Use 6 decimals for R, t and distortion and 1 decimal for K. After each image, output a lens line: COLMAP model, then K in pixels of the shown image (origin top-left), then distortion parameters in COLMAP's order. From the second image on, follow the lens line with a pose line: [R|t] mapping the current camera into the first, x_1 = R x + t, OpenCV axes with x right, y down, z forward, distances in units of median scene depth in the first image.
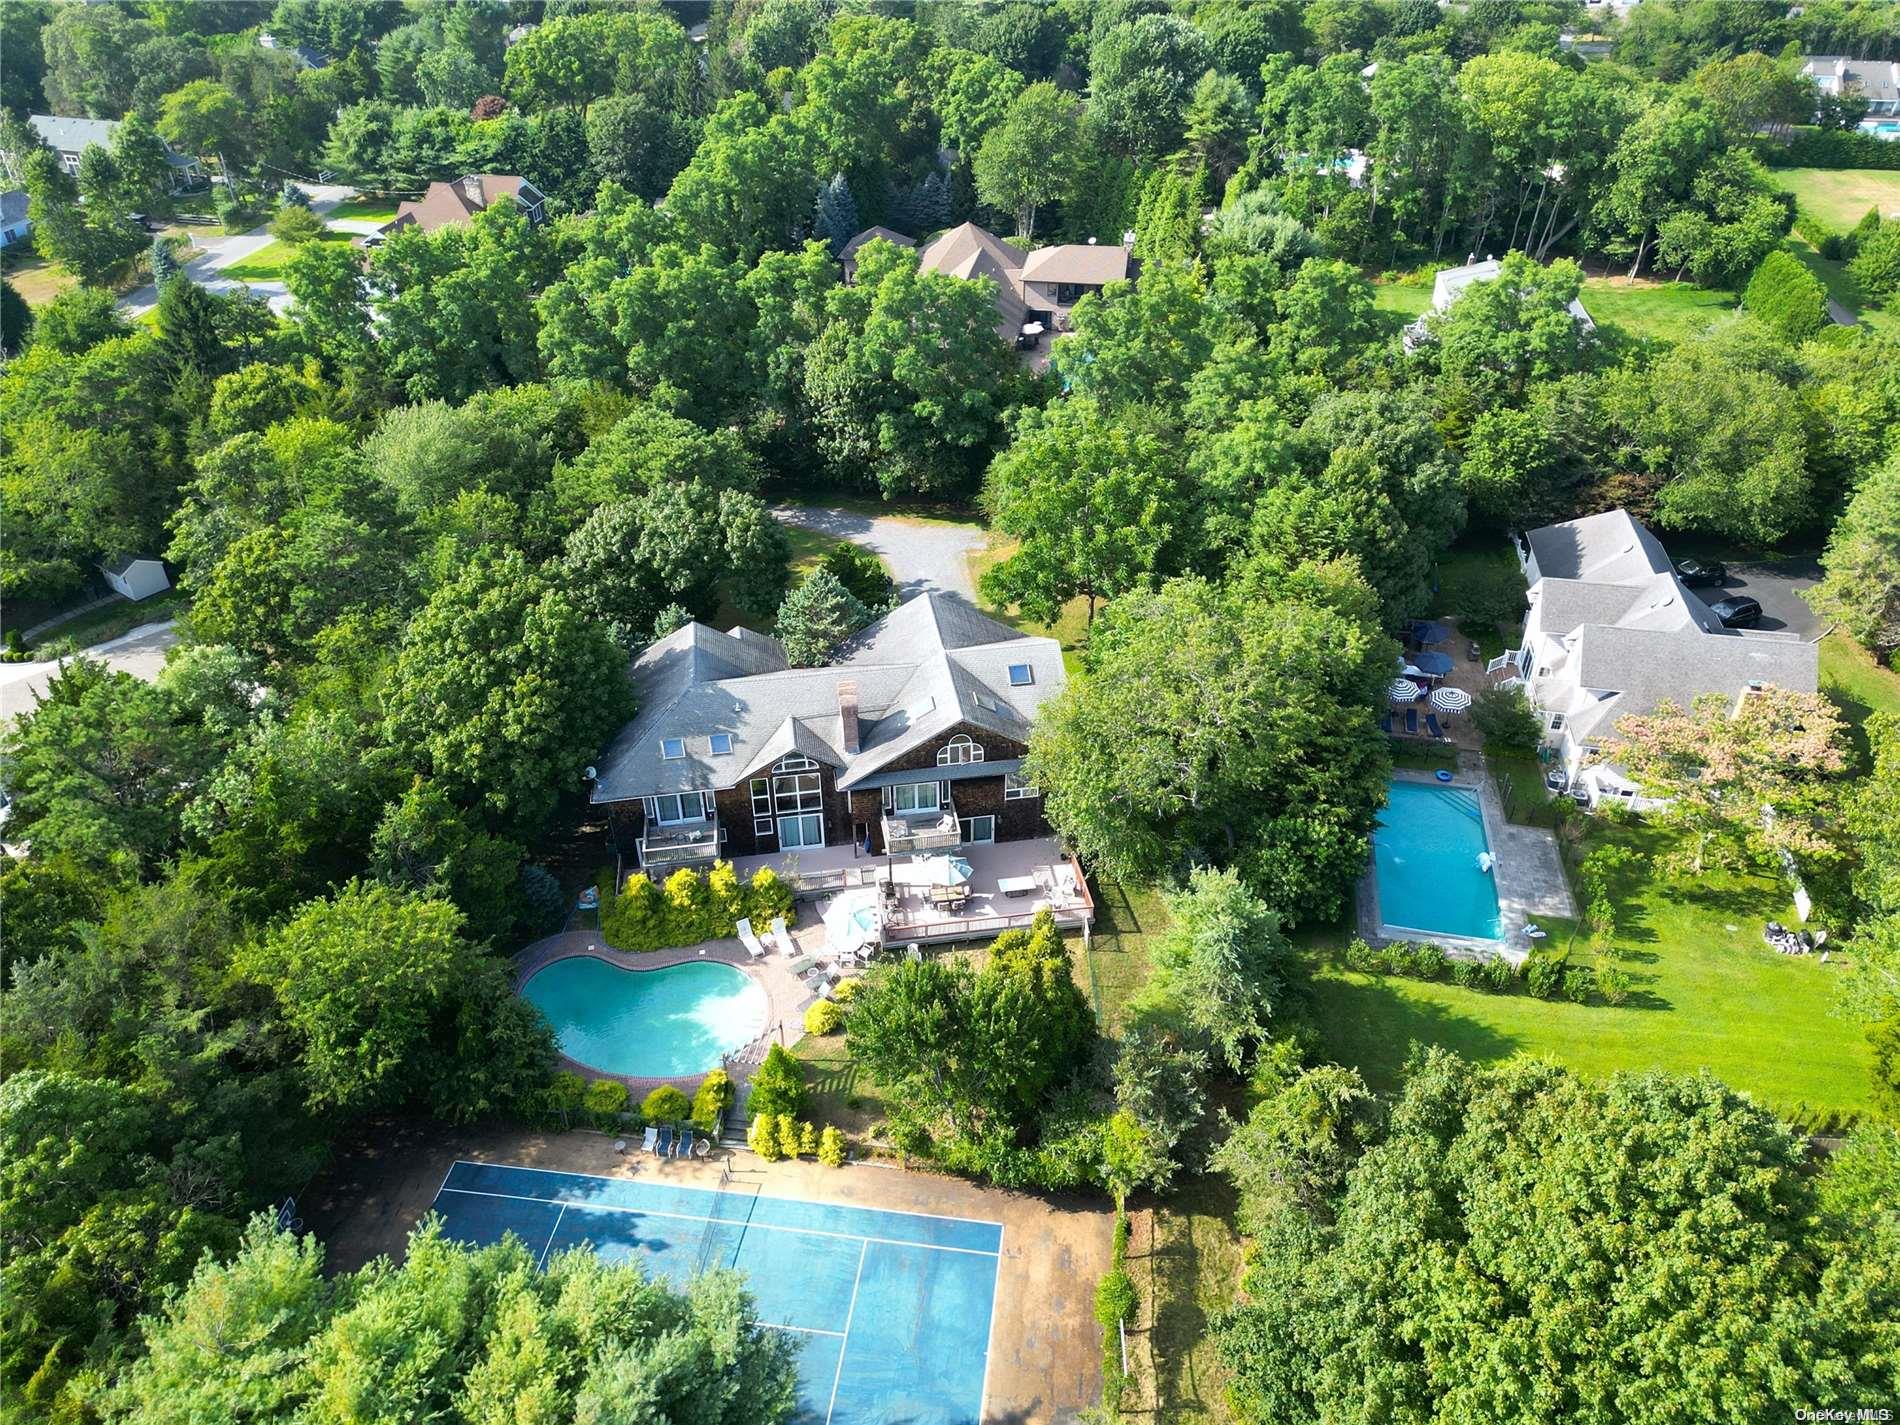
lens RADIAL K [[1346.2, 0, 962.4], [0, 1346.2, 719.2], [0, 0, 1]] dist [0.058615, -0.049340]
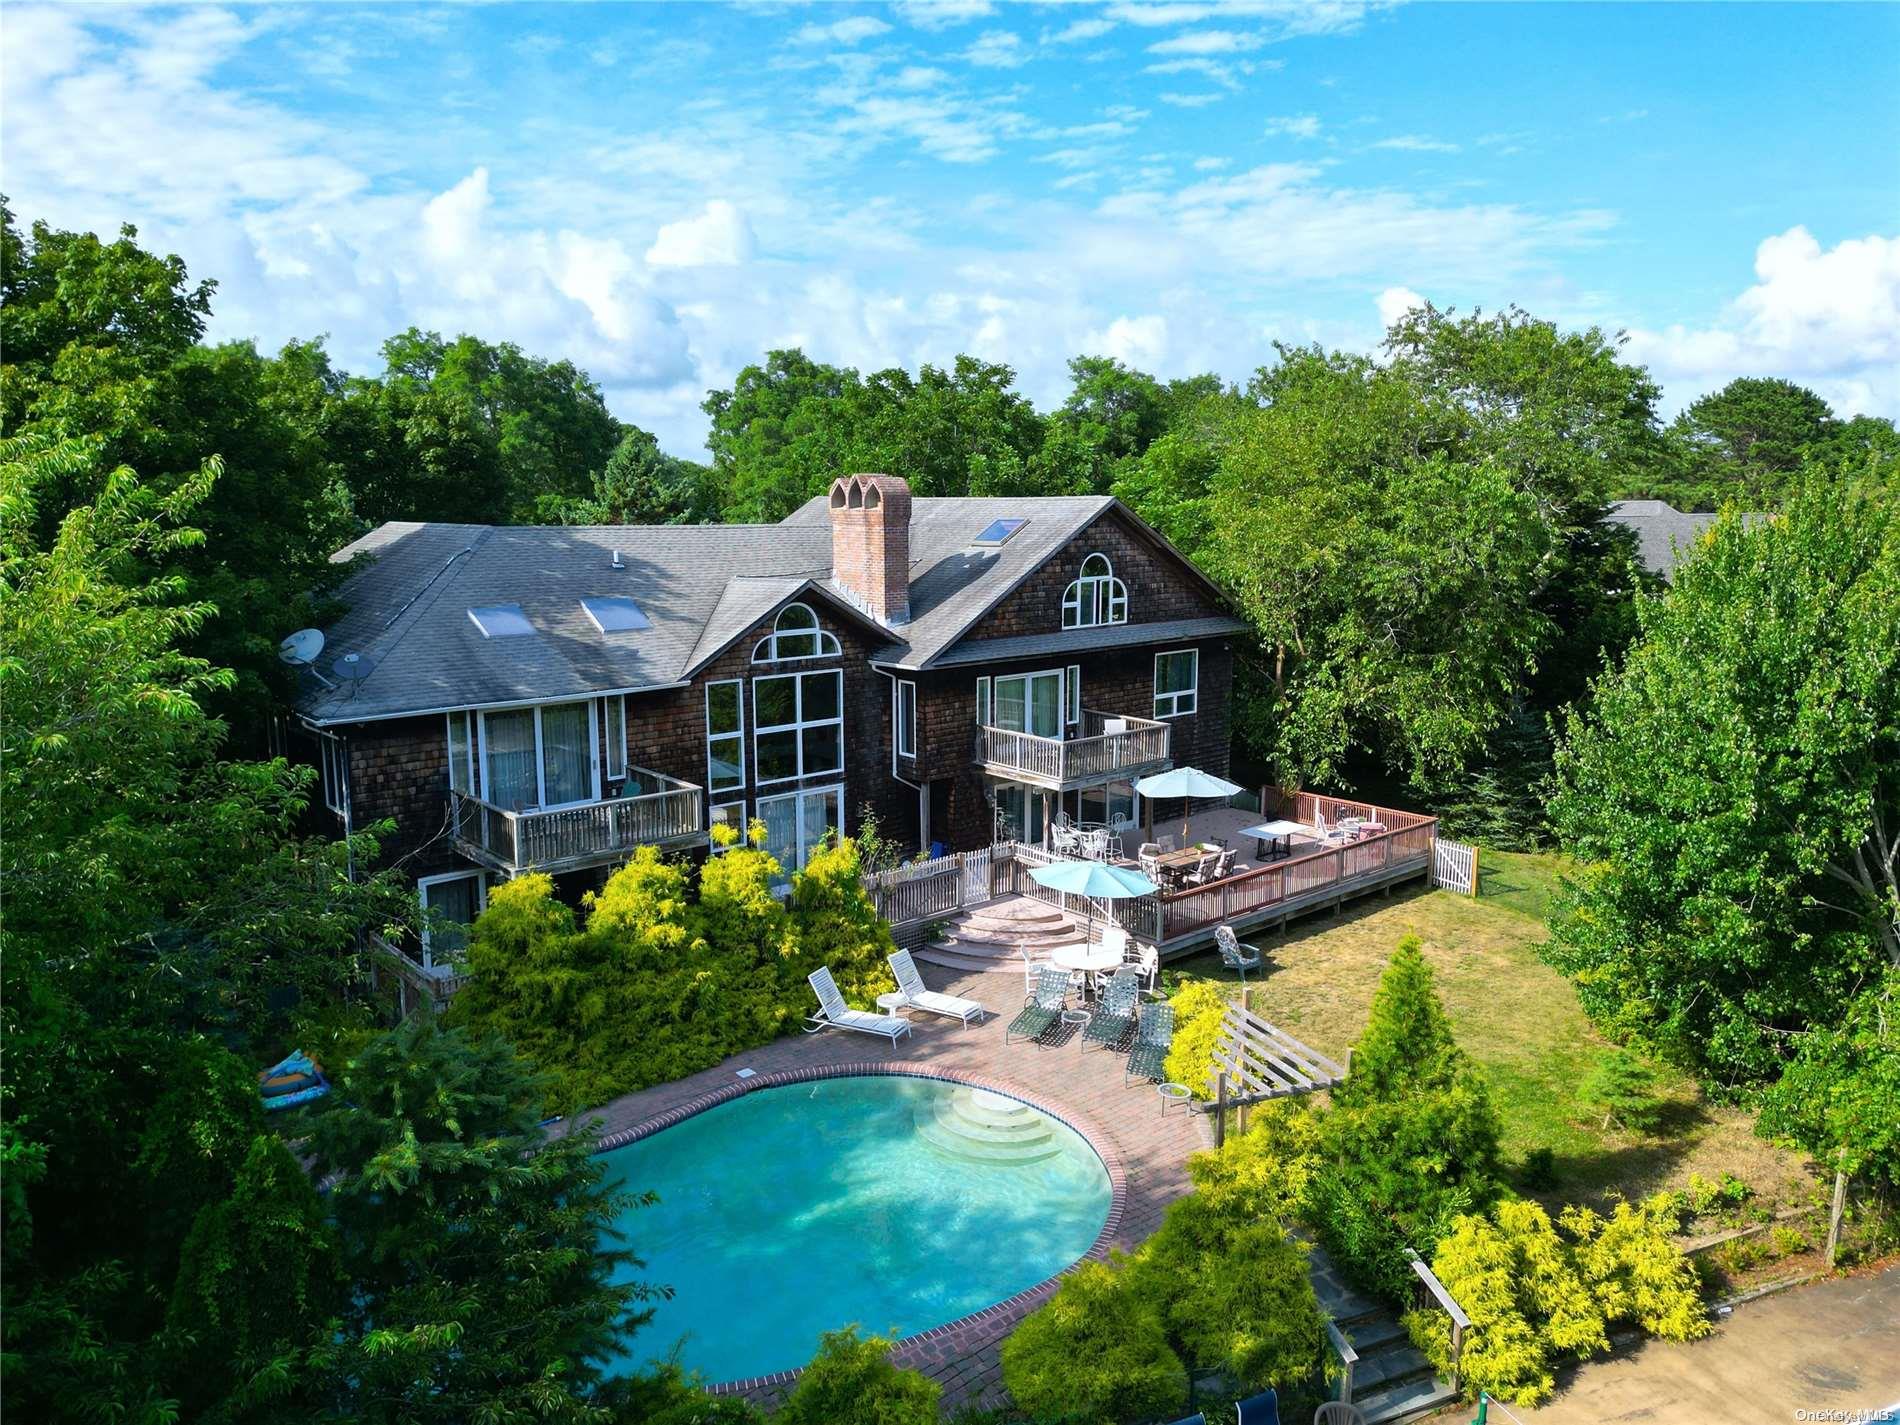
lens RADIAL K [[1346.2, 0, 957.3], [0, 1346.2, 701.5], [0, 0, 1]] dist [0.058615, -0.049340]
pose [[0.845724, -0.079327, 0.527691, -0.325800], [0.311298, 0.876525, -0.367147, 0.236196], [-0.433409, 0.474774, 0.765993, 0.685158]]
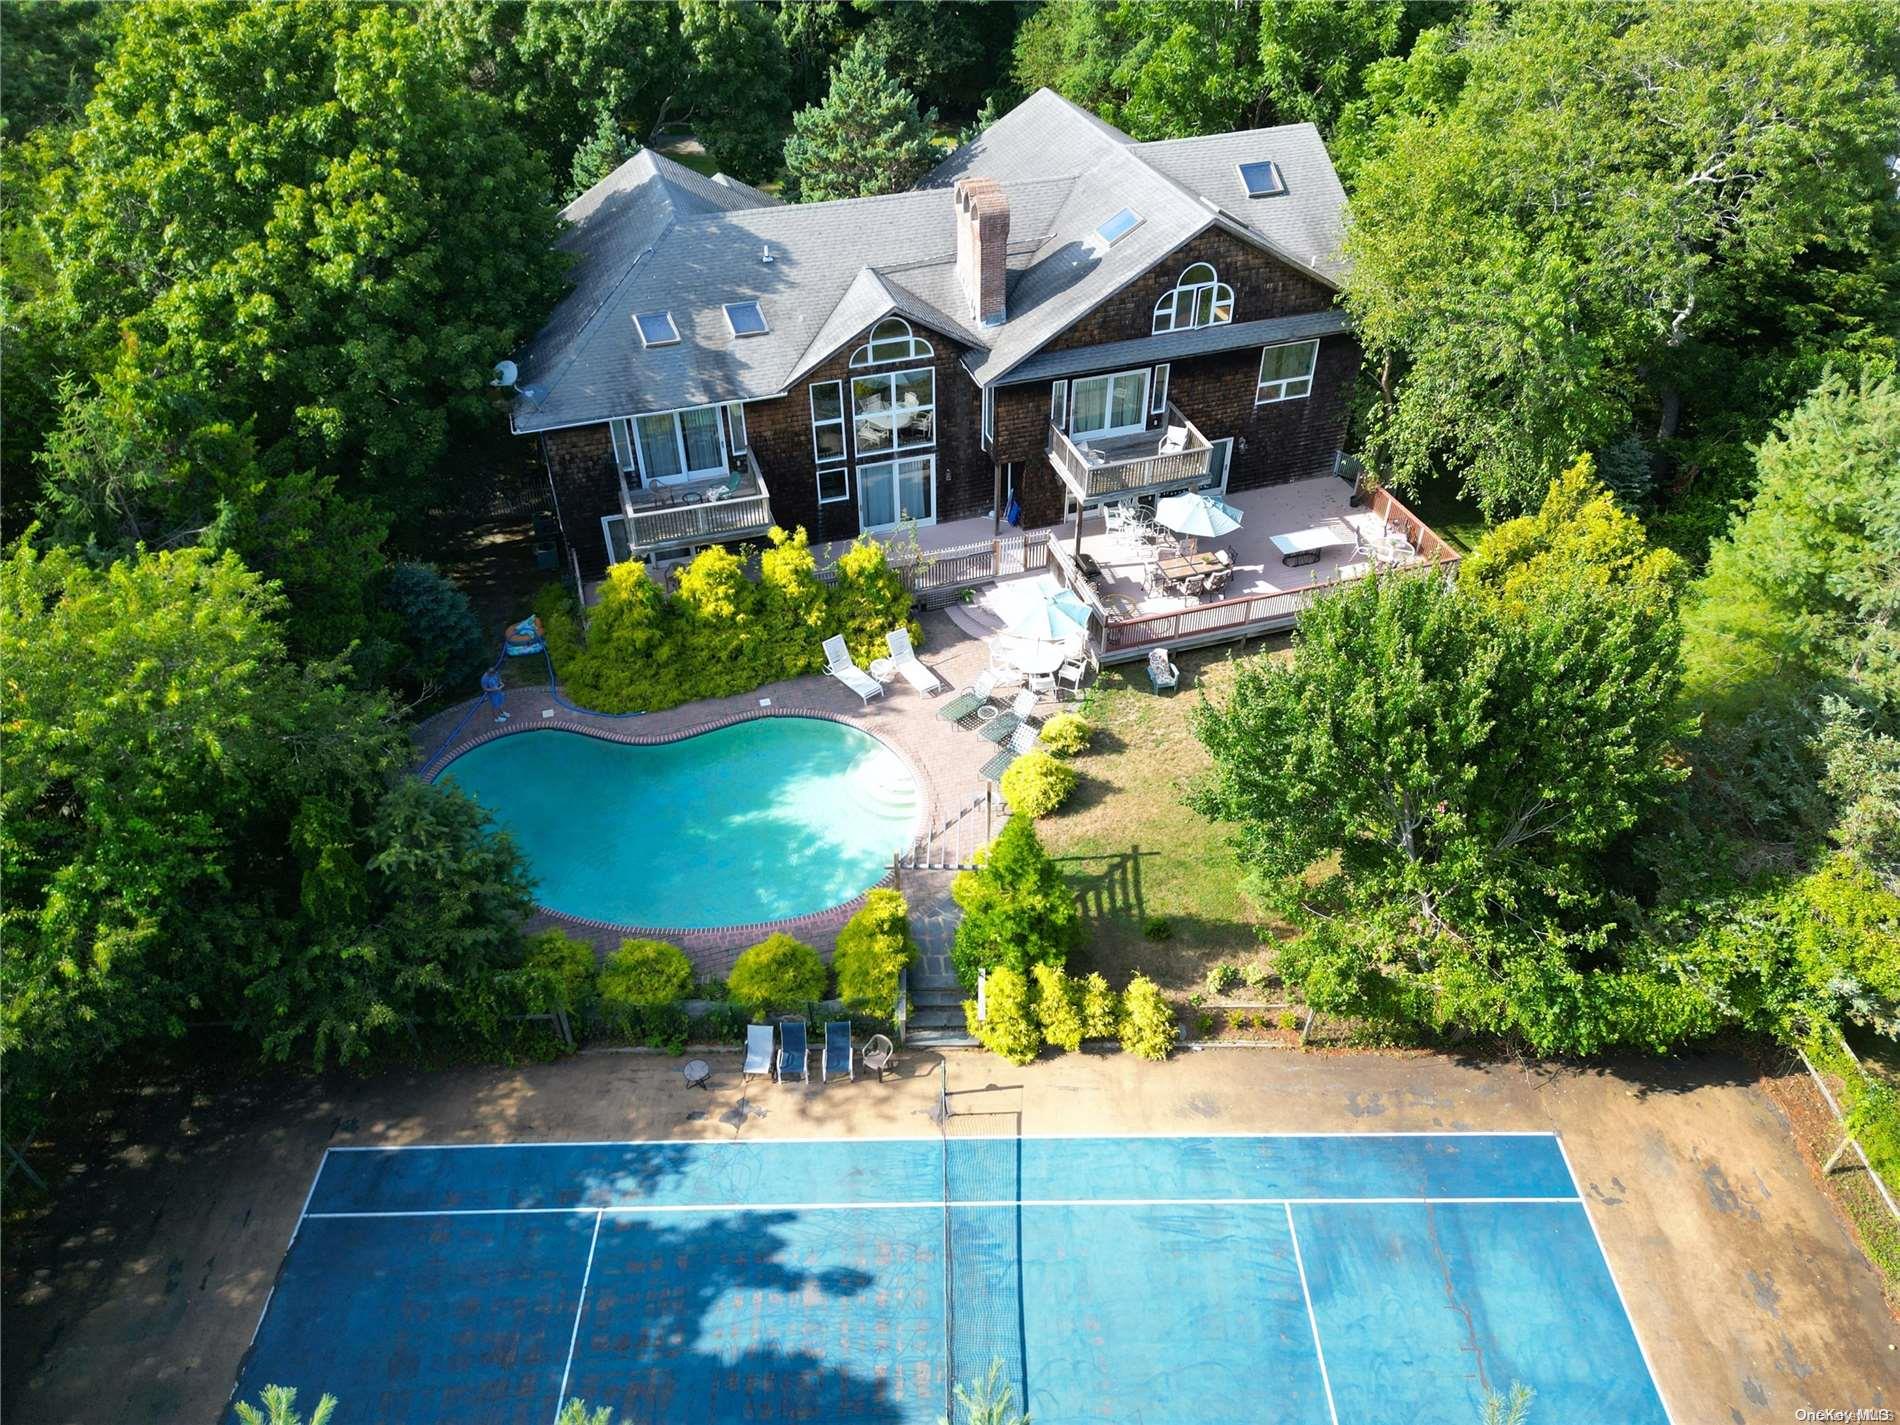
lens RADIAL K [[1346.2, 0, 959.6], [0, 1346.2, 720.2], [0, 0, 1]] dist [0.058615, -0.049340]
pose [[0.989148, -0.095524, 0.111632, -0.180059], [0.087539, 0.993381, 0.074372, 0.149318], [-0.117997, -0.063793, 0.990963, 0.476902]]
